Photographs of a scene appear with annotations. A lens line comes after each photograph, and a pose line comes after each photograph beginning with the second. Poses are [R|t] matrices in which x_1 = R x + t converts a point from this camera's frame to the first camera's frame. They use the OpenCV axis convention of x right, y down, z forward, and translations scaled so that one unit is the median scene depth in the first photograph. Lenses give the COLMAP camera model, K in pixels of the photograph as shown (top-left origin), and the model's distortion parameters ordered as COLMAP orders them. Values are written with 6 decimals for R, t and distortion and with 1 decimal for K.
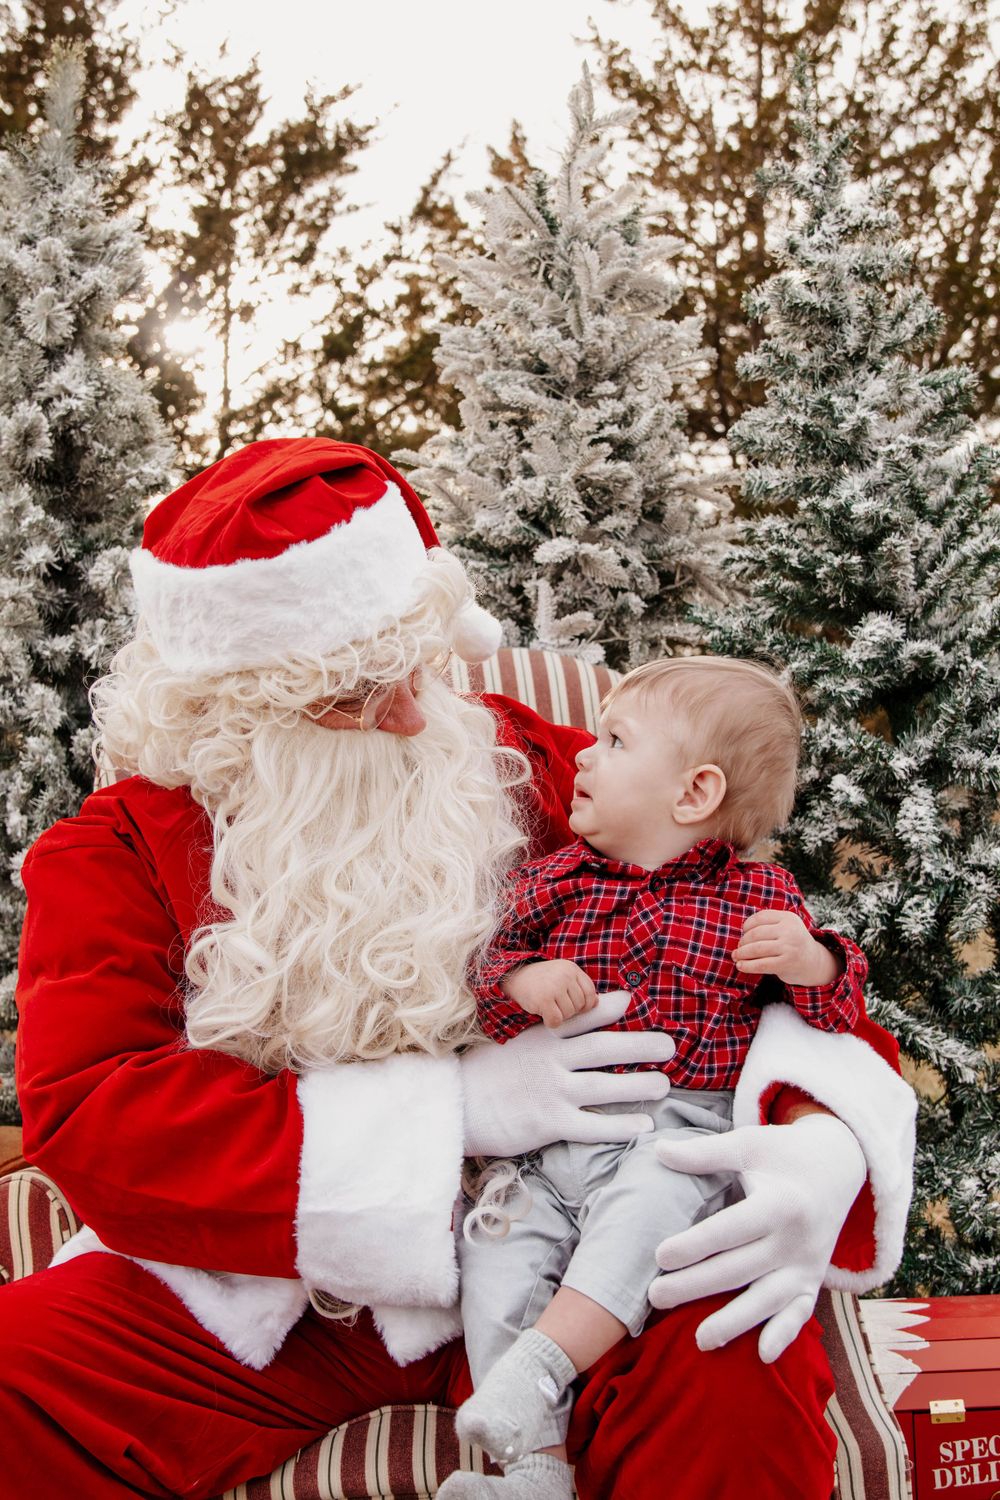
lens RADIAL K [[1722.0, 0, 492.1], [0, 1722.0, 750.4], [0, 0, 1]] dist [-0.085045, 0.005977]
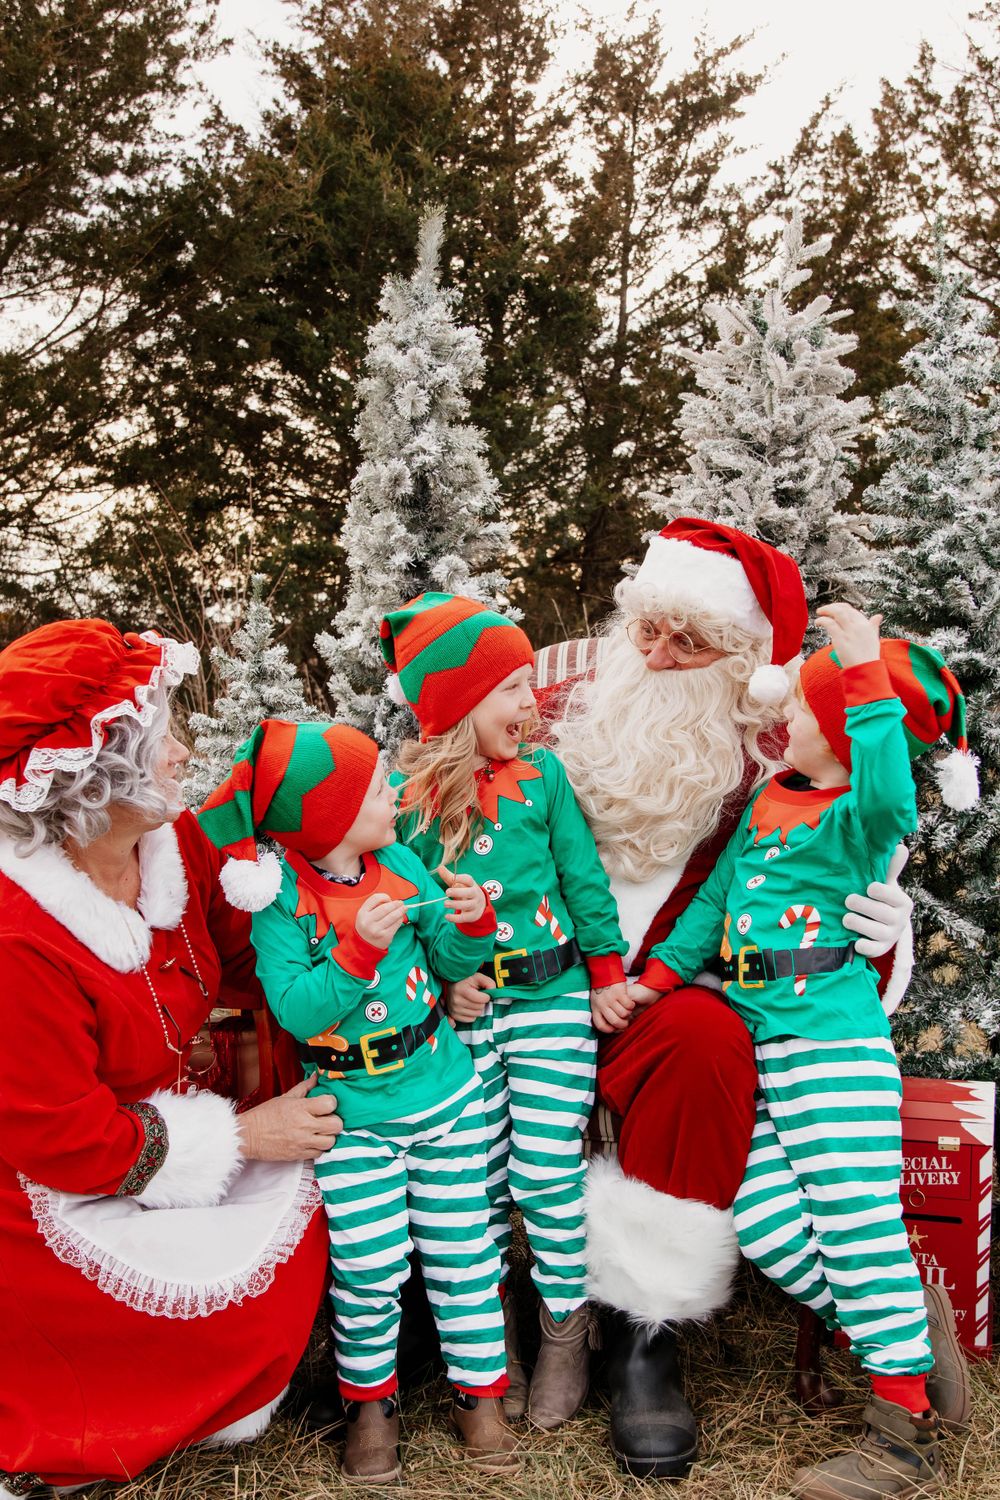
lens RADIAL K [[1626.8, 0, 485.5], [0, 1626.8, 758.4], [0, 0, 1]] dist [-0.137582, 0.127153]
pose [[0.969085, 0.066247, -0.237668, 0.164824], [-0.045371, 0.994700, 0.092263, -0.072578], [0.242521, -0.078627, 0.966955, -0.400520]]
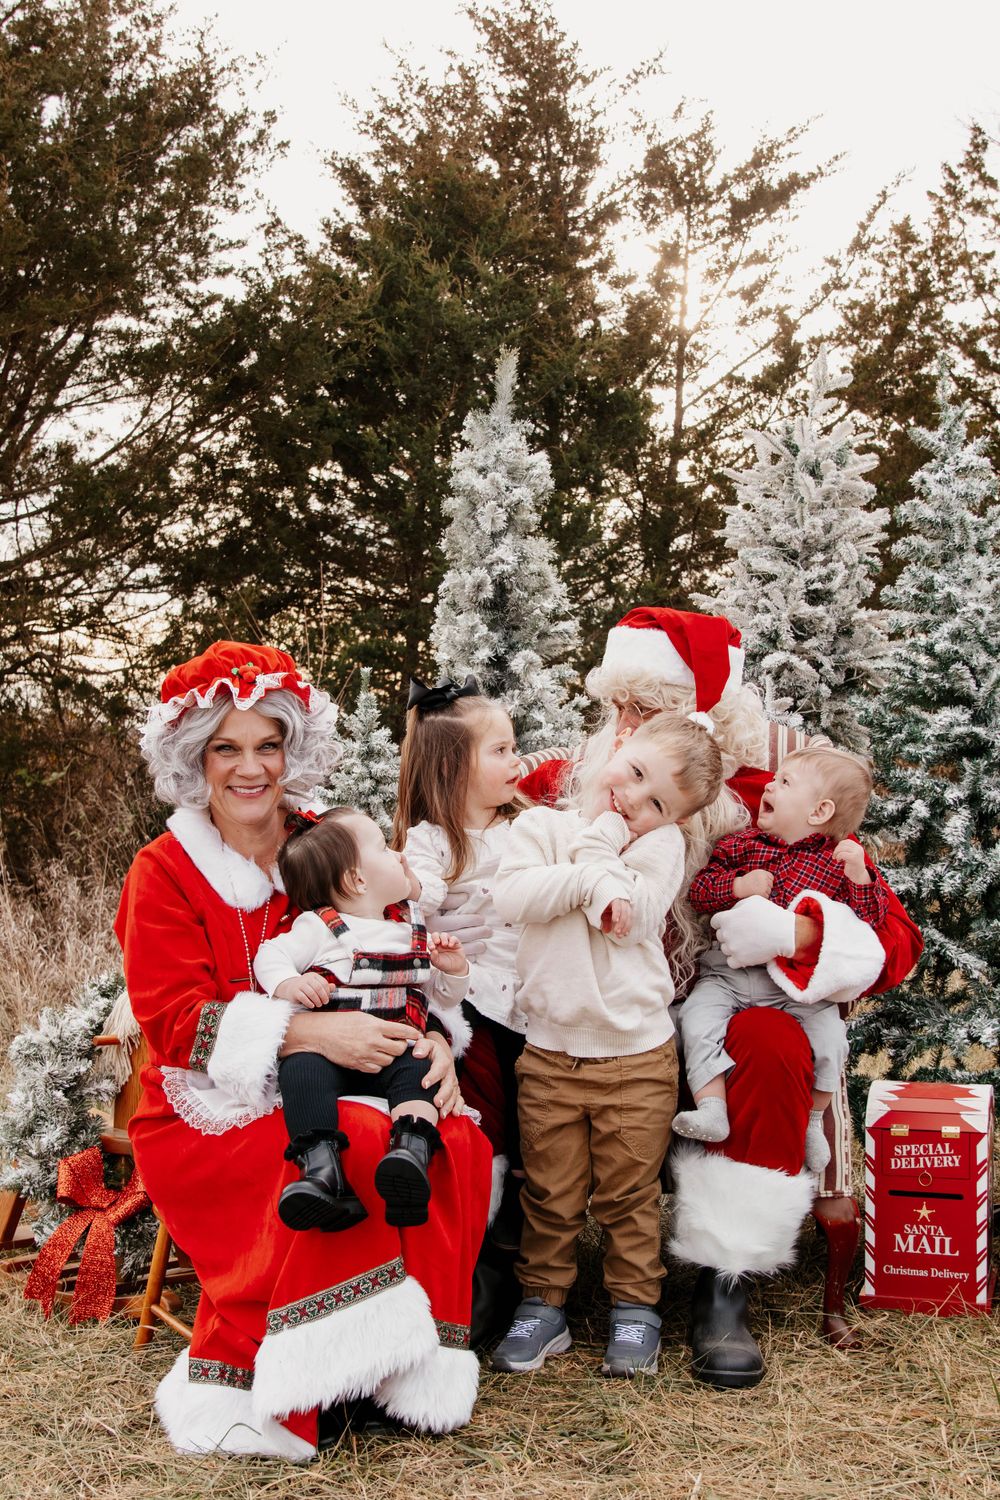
lens RADIAL K [[1718.4, 0, 477.2], [0, 1718.4, 792.7], [0, 0, 1]] dist [-0.121075, 0.019013]
pose [[0.959965, 0.047324, -0.276093, 0.226061], [-0.034414, 0.998084, 0.051419, -0.060587], [0.277997, -0.039859, 0.959755, -0.714374]]
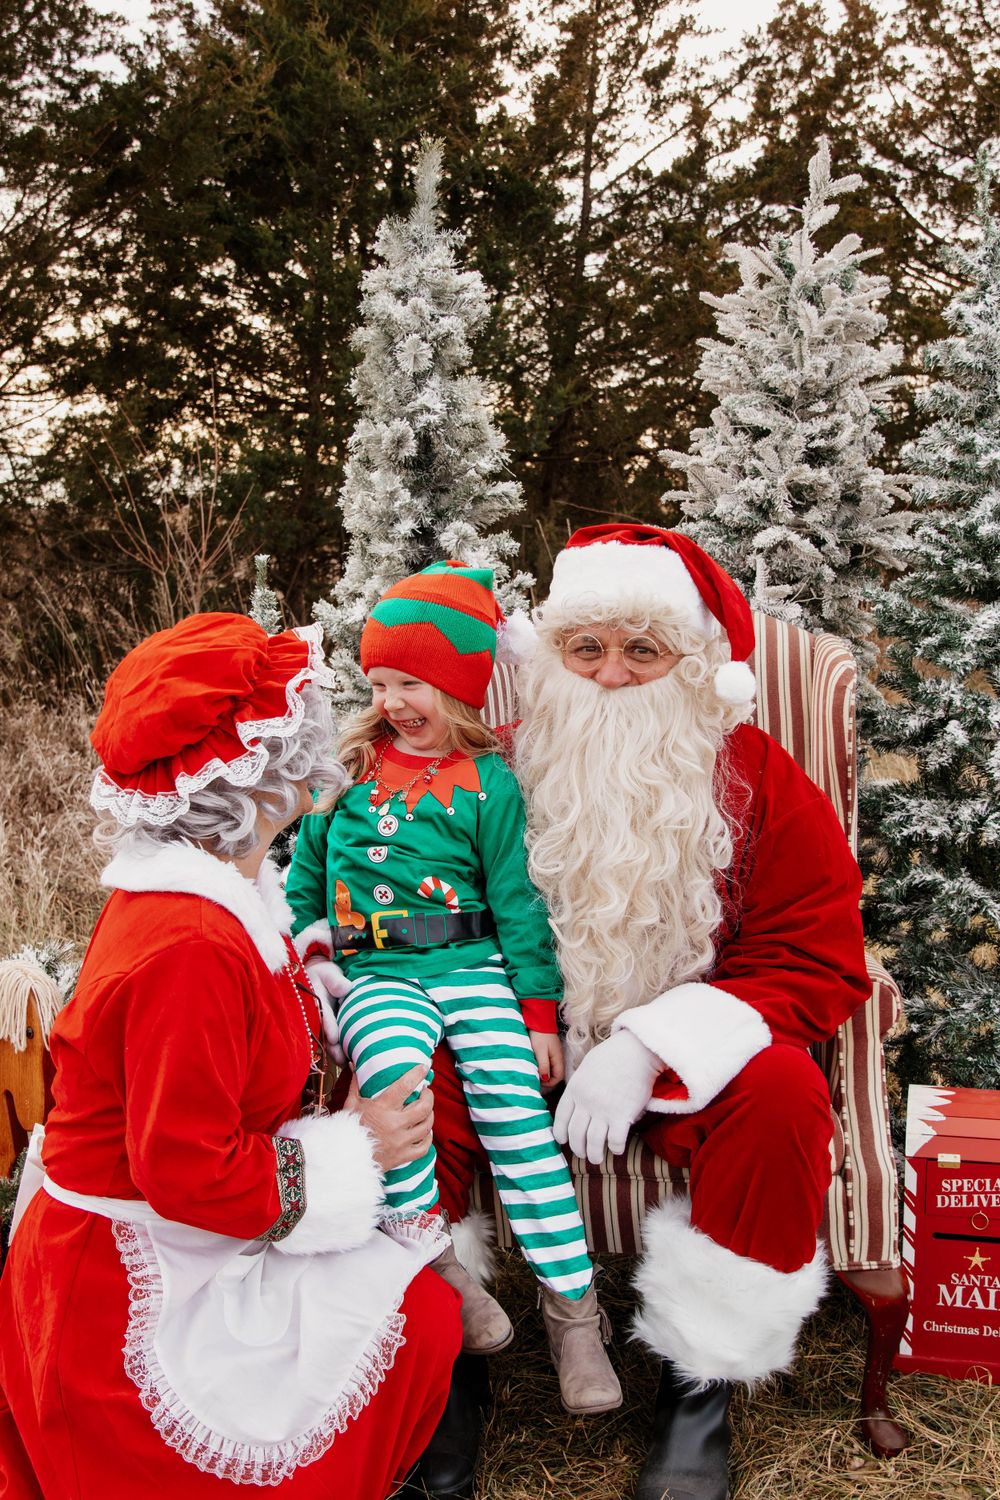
lens RADIAL K [[1626.8, 0, 485.5], [0, 1626.8, 758.4], [0, 0, 1]] dist [-0.137582, 0.127153]
pose [[0.976911, 0.063050, -0.204133, 0.089260], [-0.028940, 0.985709, 0.165955, -0.147853], [0.211679, -0.156216, 0.964774, -0.325991]]
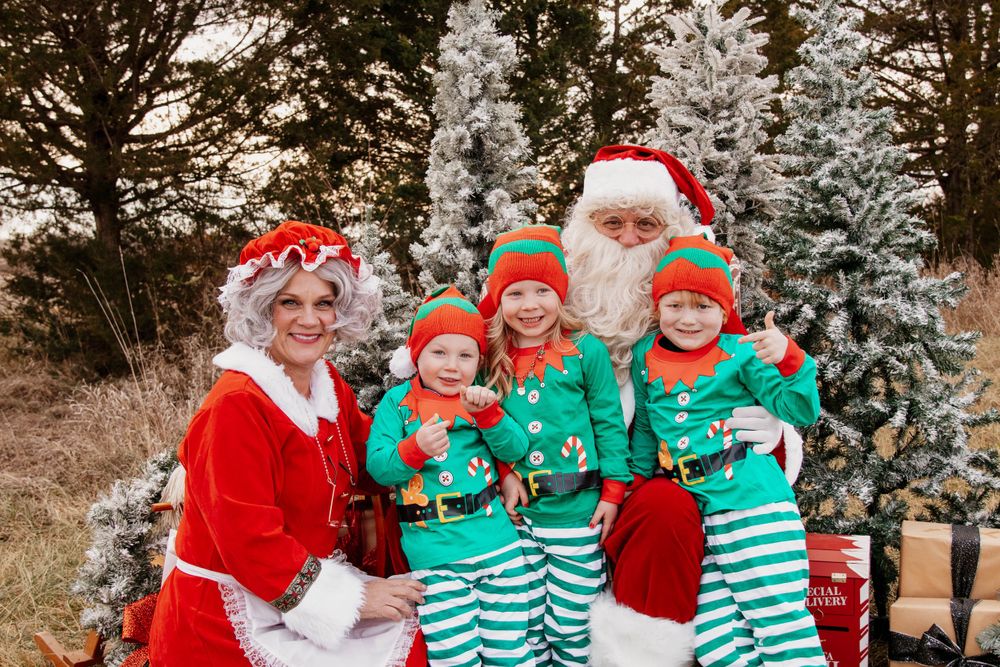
lens RADIAL K [[1084.5, 0, 500.0], [0, 1084.5, 333.5], [0, 0, 1]] dist [-0.137582, 0.127153]
pose [[0.962403, 0.047215, -0.267491, 0.175579], [-0.020402, 0.994560, 0.102147, -0.073664], [0.270858, -0.092849, 0.958131, -0.391992]]
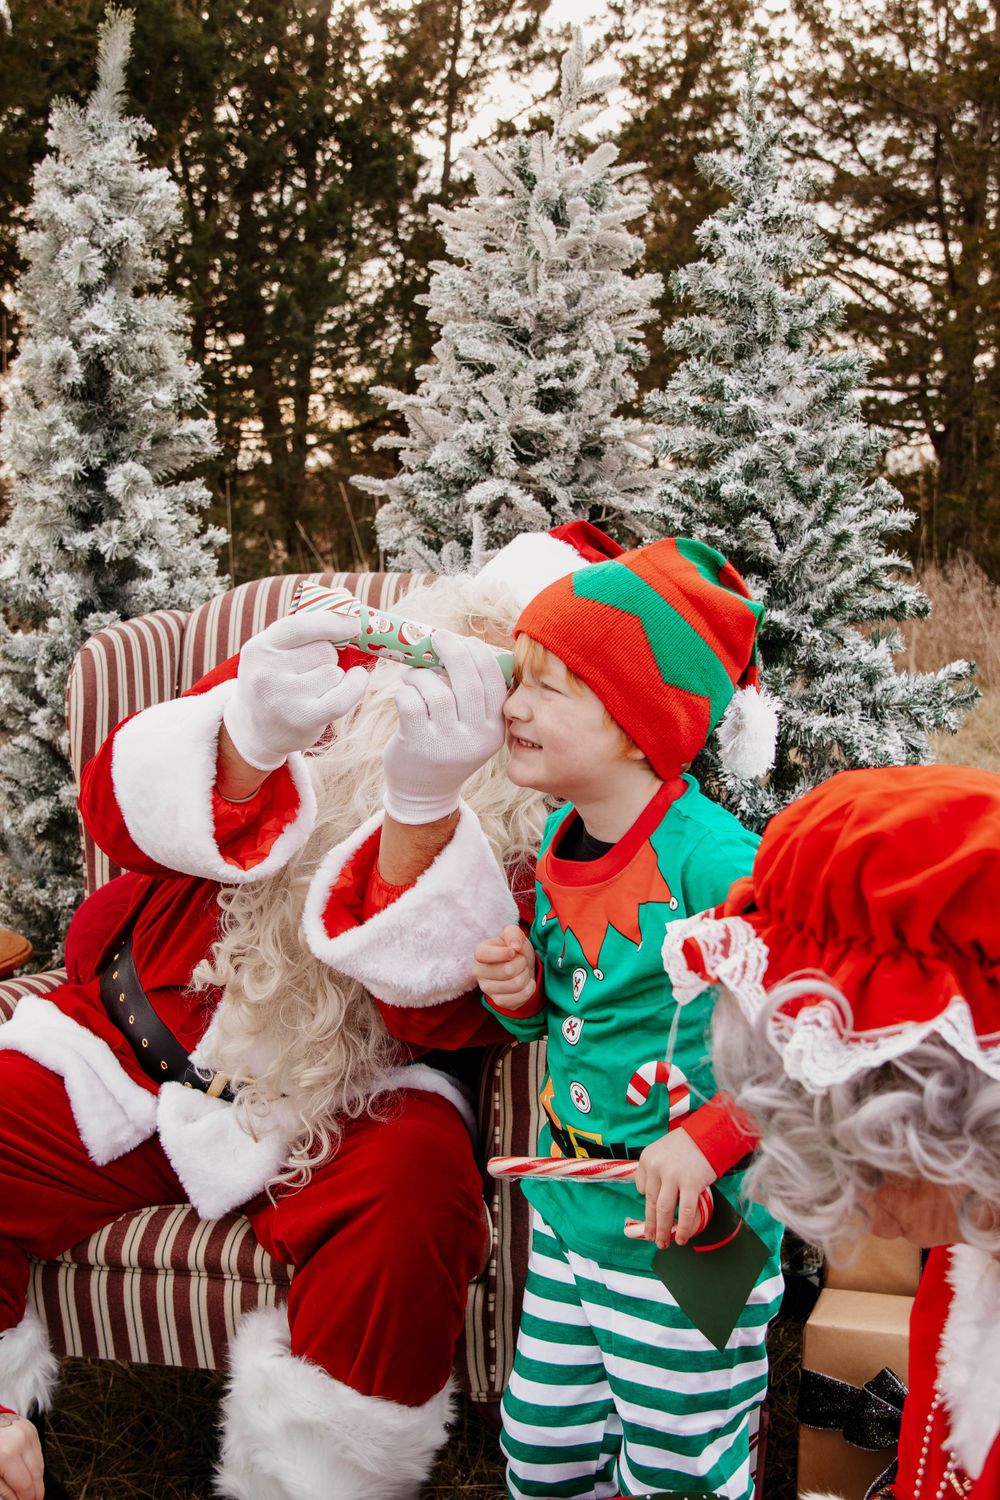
lens RADIAL K [[1626.8, 0, 485.5], [0, 1626.8, 758.4], [0, 0, 1]] dist [-0.137582, 0.127153]
pose [[0.986543, 0.094835, -0.133185, 0.196764], [-0.070946, 0.982210, 0.173870, -0.127948], [0.147305, -0.162081, 0.975721, -0.099796]]
